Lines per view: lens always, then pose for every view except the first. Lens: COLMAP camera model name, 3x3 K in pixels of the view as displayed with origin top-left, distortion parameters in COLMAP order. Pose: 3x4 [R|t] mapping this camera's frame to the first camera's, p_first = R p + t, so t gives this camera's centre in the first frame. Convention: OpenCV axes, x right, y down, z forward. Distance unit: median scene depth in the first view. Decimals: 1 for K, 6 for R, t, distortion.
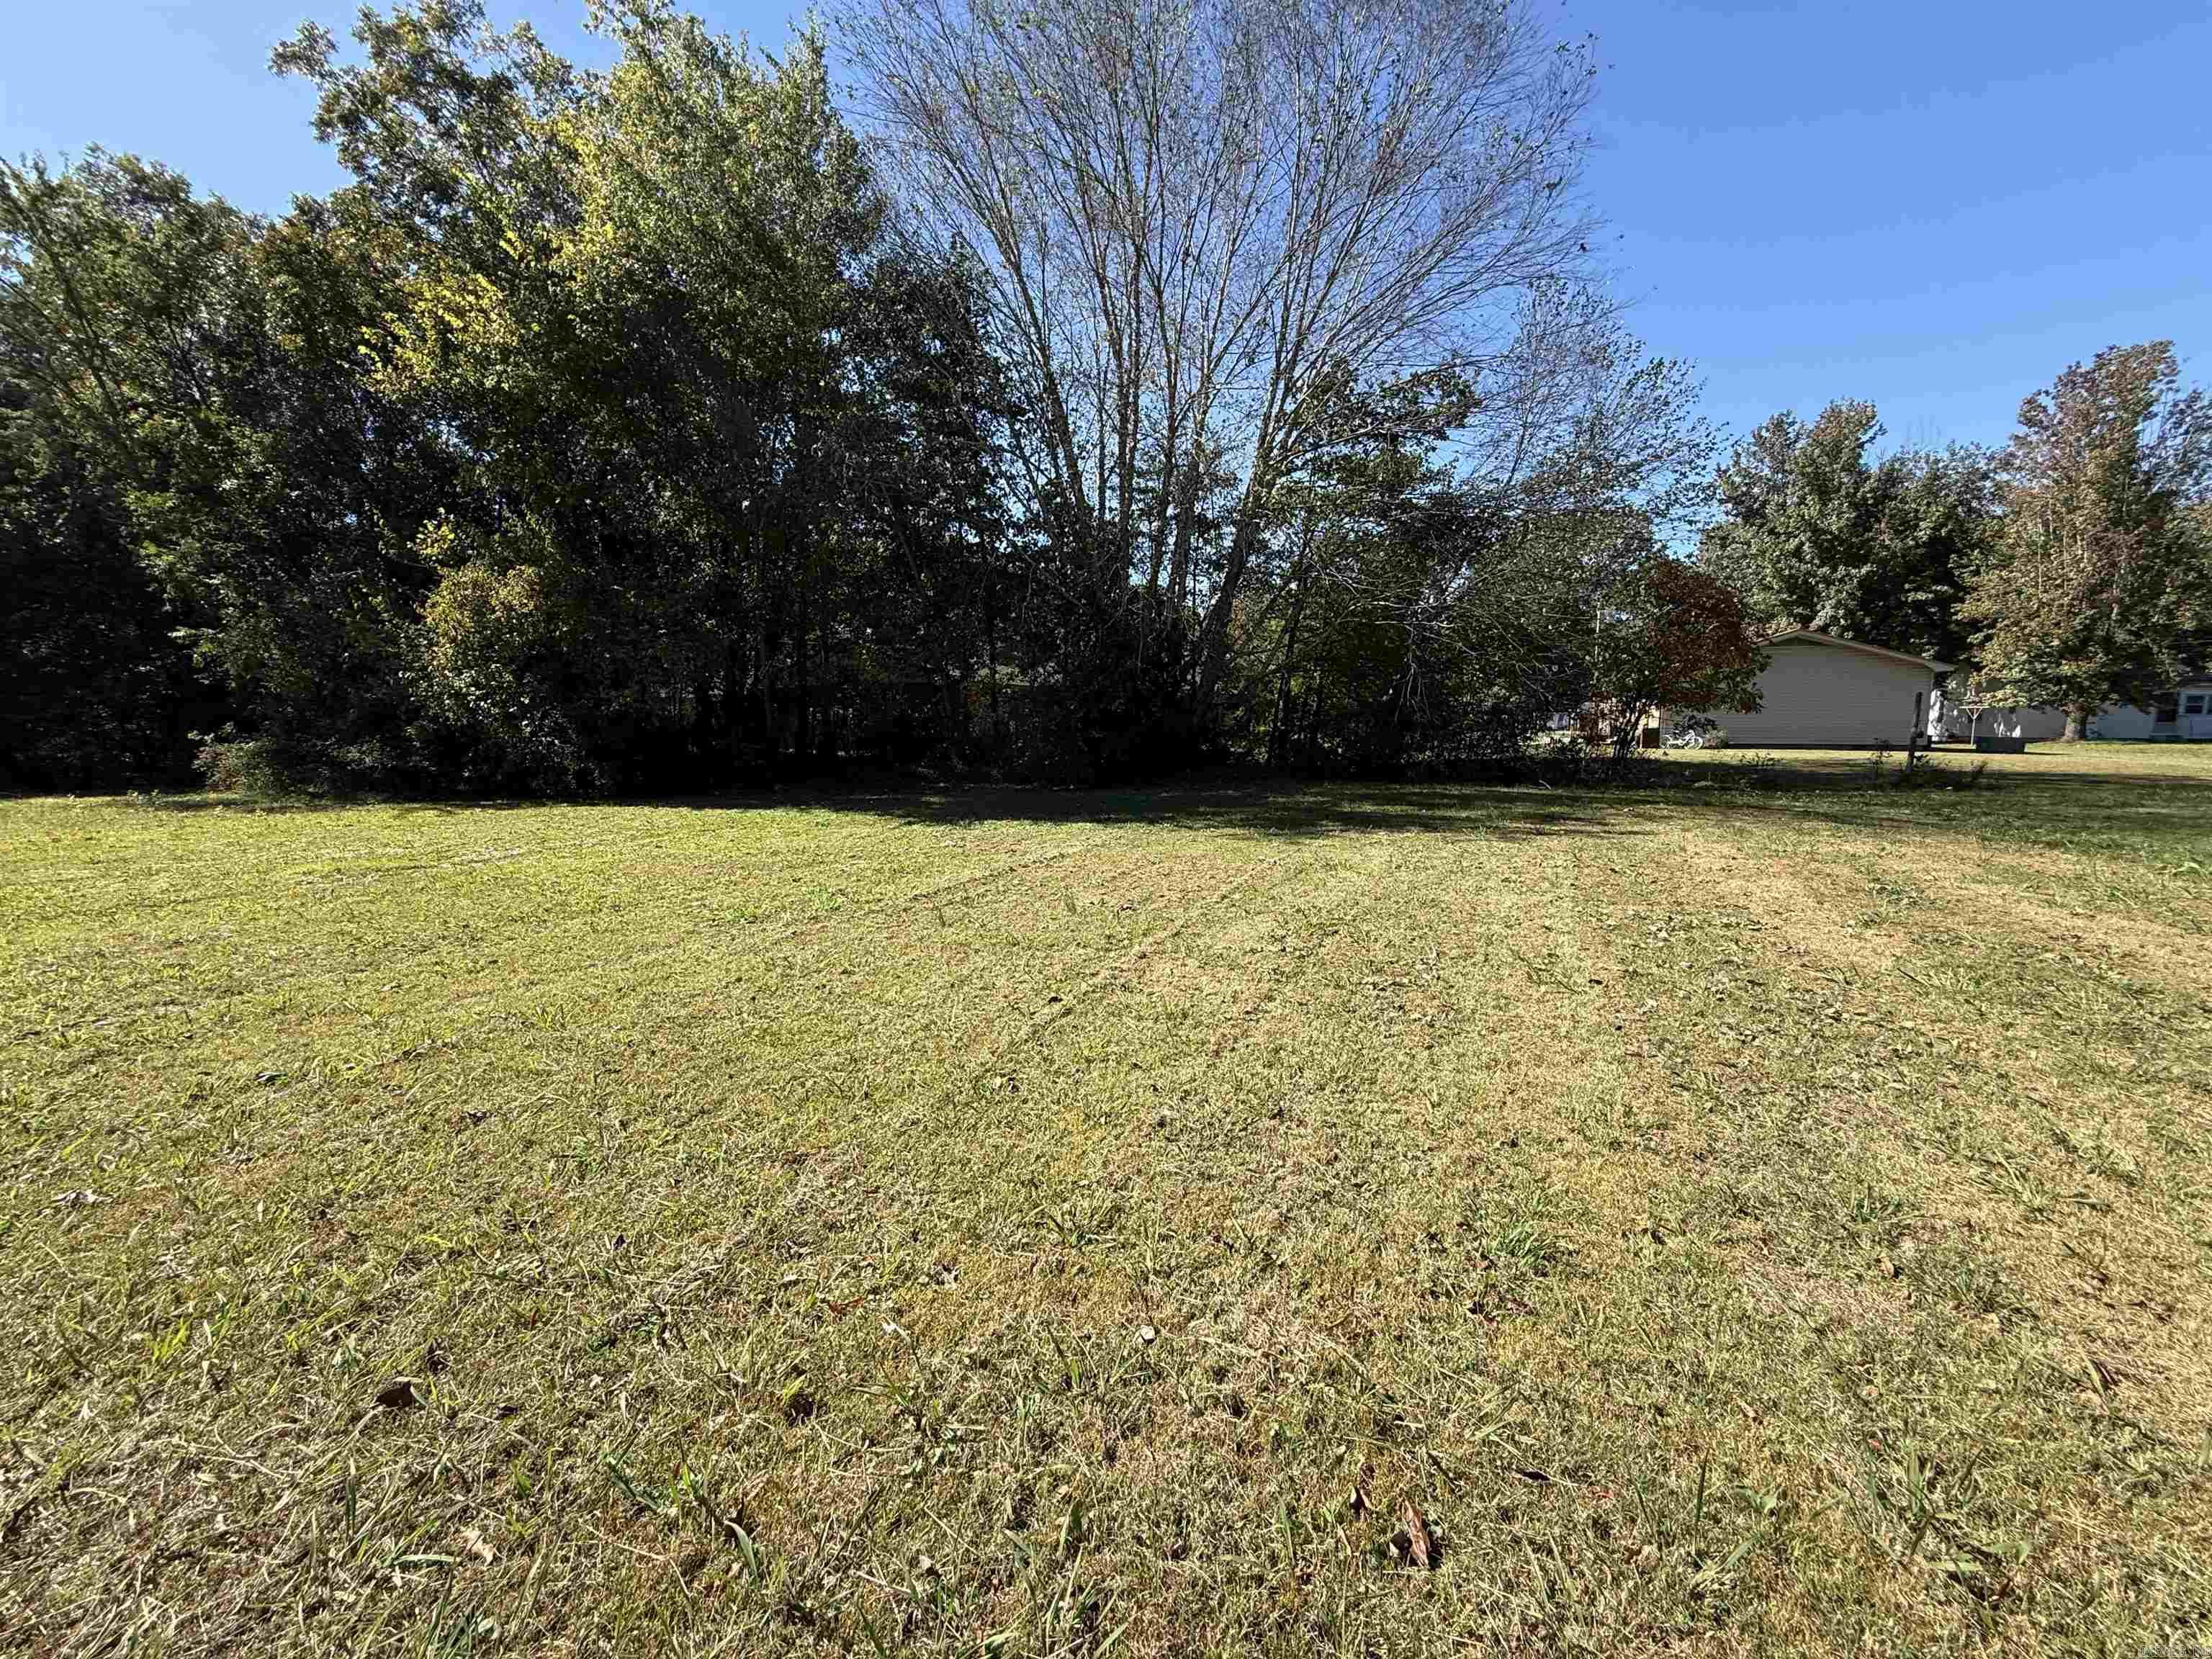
lens RADIAL K [[880.1, 0, 1096.7], [0, 880.1, 830.7], [0, 0, 1]] dist [-0.000154, 0.000116]
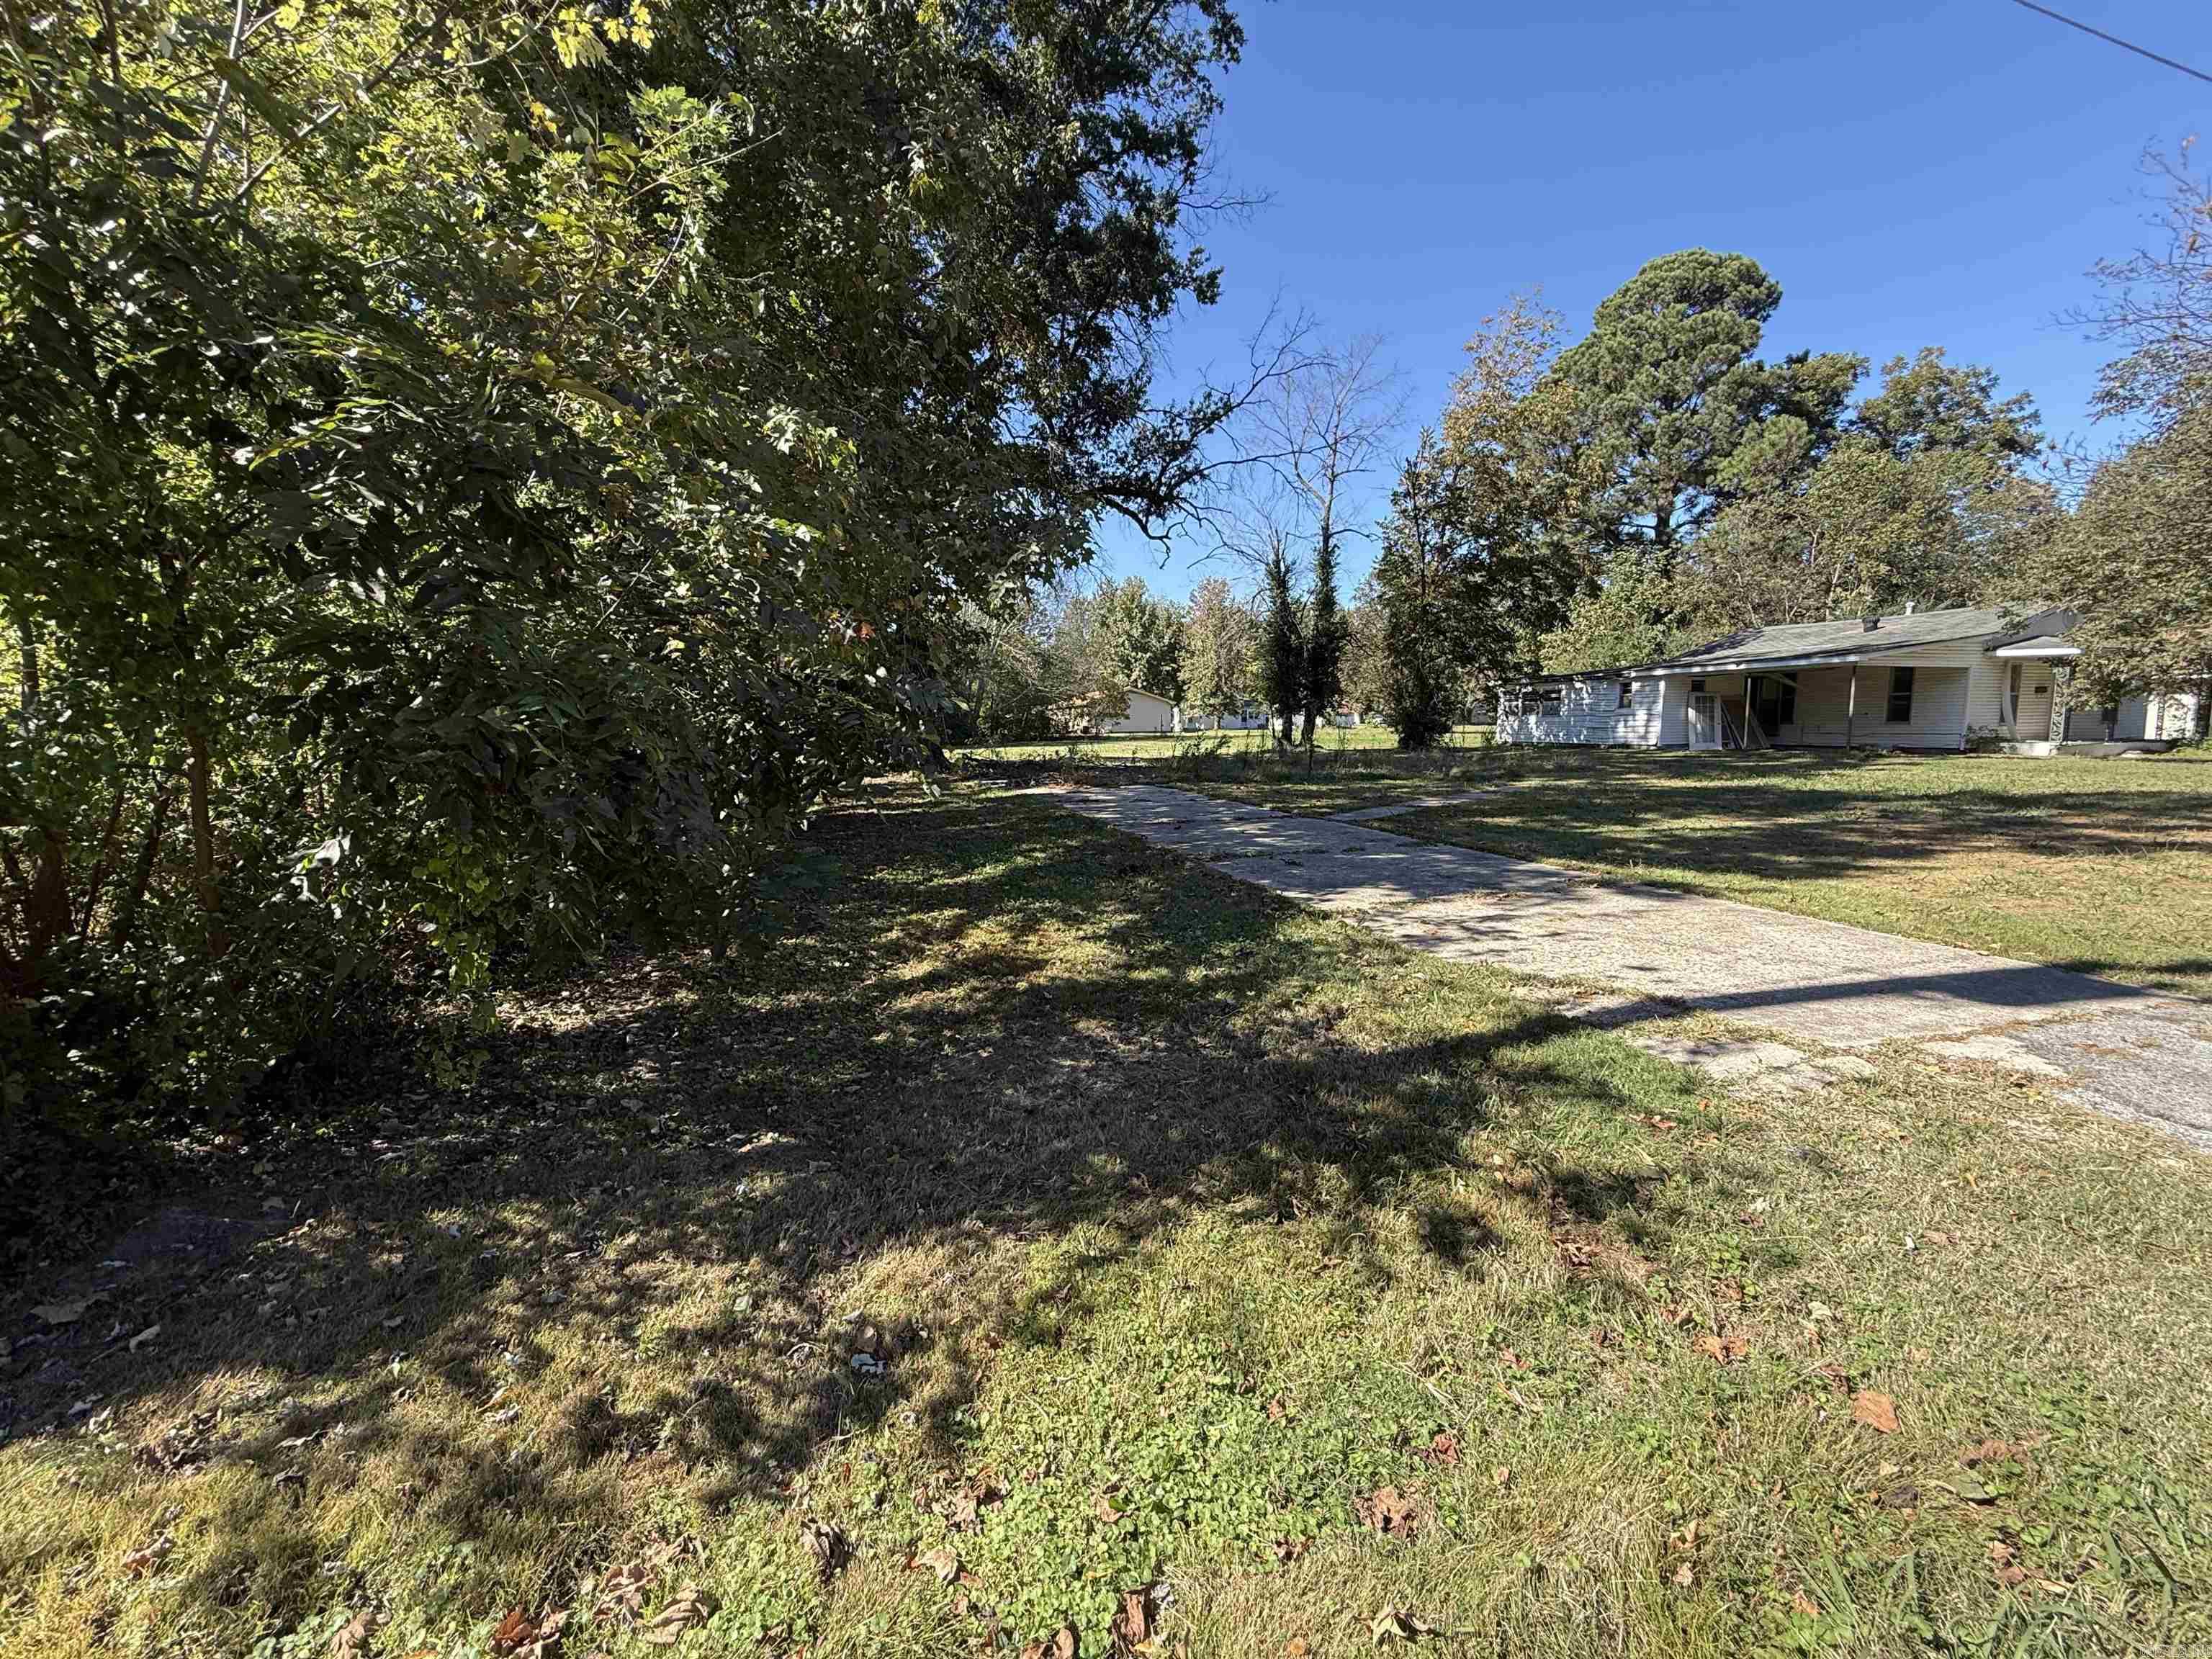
lens RADIAL K [[880.1, 0, 1100.9], [0, 880.1, 828.8], [0, 0, 1]] dist [-0.000154, 0.000116]
pose [[0.795639, -0.078789, 0.600625, -2.060508], [0.083801, 0.996288, 0.019682, 0.308420], [-0.599947, 0.034673, 0.799288, -2.403916]]
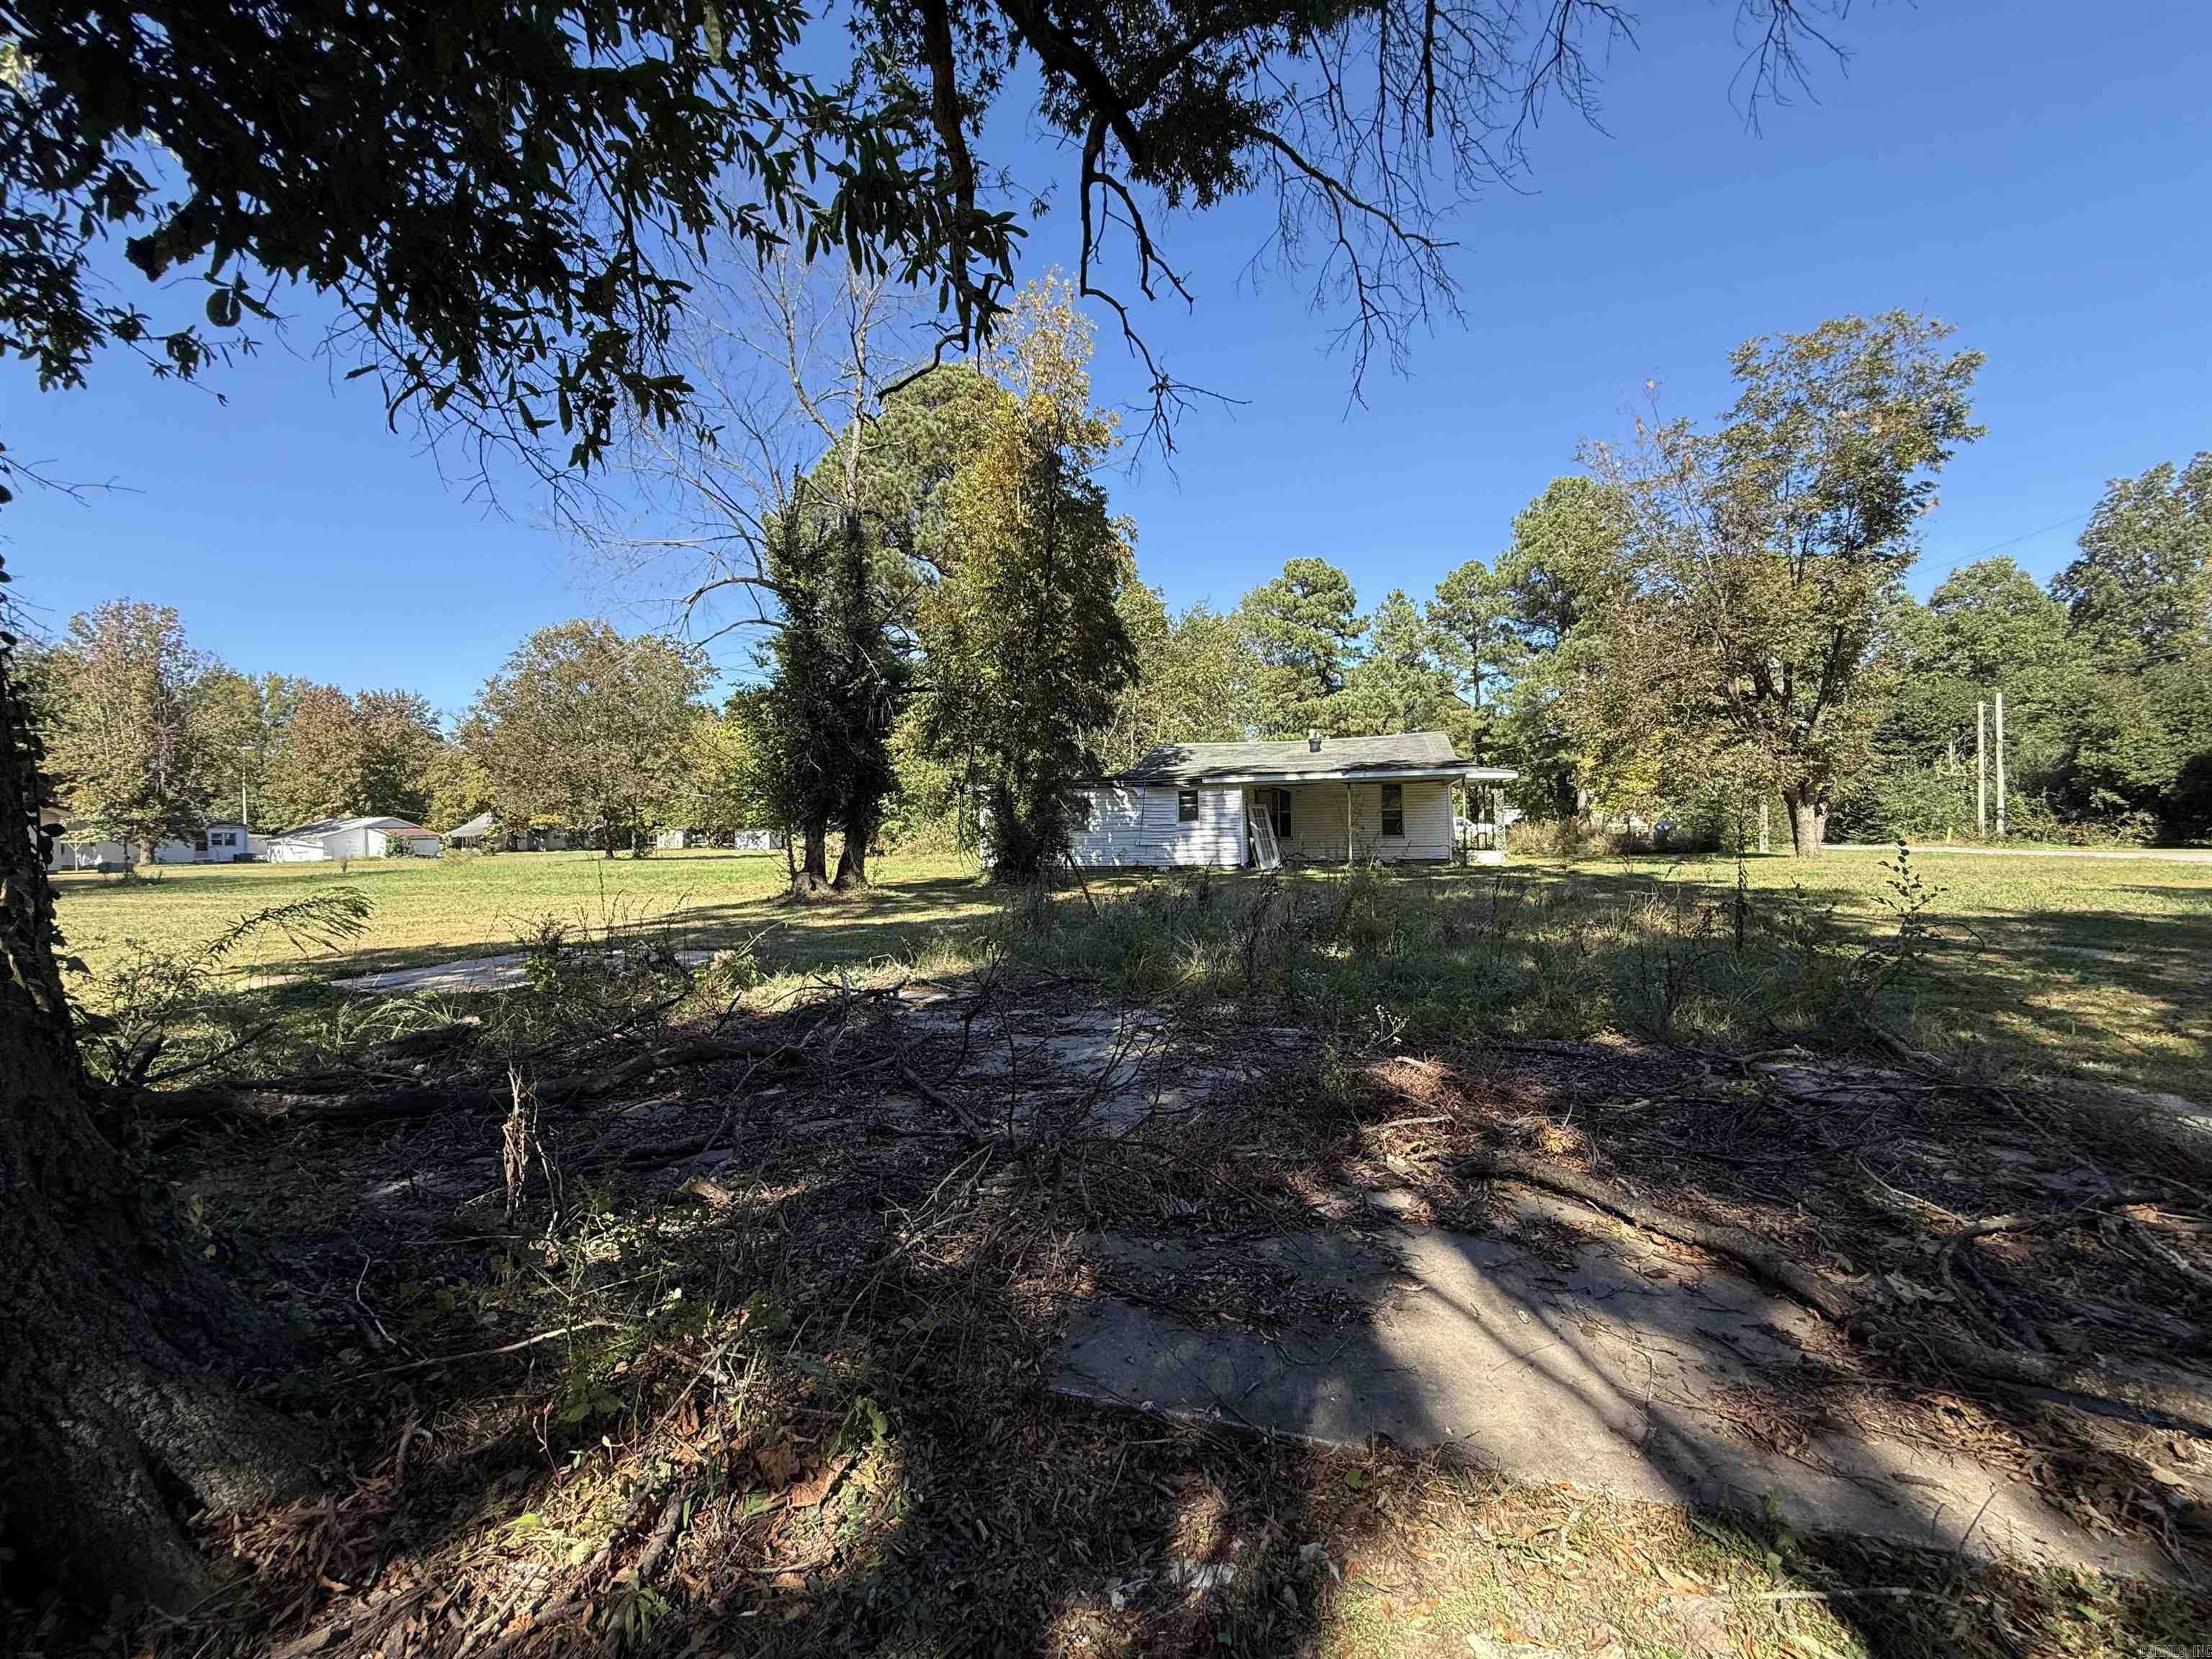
lens RADIAL K [[880.1, 0, 1100.8], [0, 880.1, 825.7], [0, 0, 1]] dist [-0.000154, 0.000116]
pose [[-0.123915, 0.012350, 0.992216, -1.430545], [0.141096, 0.989982, 0.005299, 0.129988], [-0.982210, 0.140654, -0.124416, -0.997239]]
